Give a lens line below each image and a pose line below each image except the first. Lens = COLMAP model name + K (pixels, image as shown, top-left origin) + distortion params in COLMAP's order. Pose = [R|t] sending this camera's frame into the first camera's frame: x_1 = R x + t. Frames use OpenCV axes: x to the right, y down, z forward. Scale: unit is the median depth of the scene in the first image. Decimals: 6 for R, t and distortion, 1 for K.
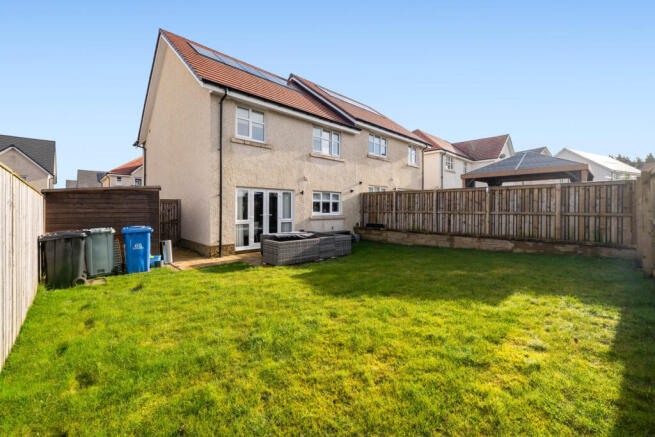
lens RADIAL K [[268.9, 0, 328.6], [0, 268.9, 206.6], [0, 0, 1]] dist [-0.000328, -0.000088]
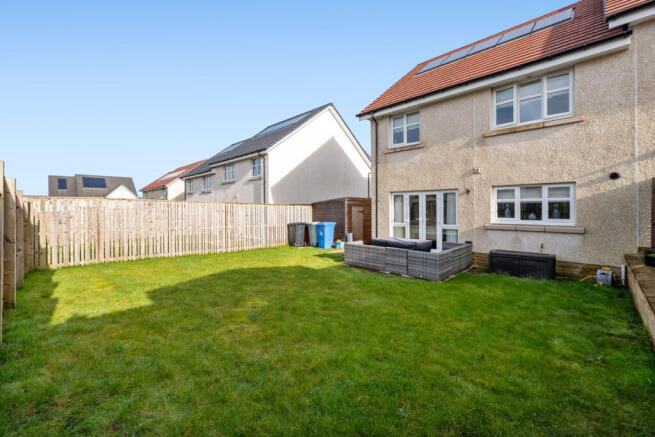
lens RADIAL K [[268.9, 0, 328.6], [0, 268.9, 206.6], [0, 0, 1]] dist [-0.000328, -0.000088]
pose [[0.038846, -0.015405, -0.999126, 0.694620], [0.005694, 0.999868, -0.015195, -0.000046], [0.999229, -0.005099, 0.038929, 0.647243]]
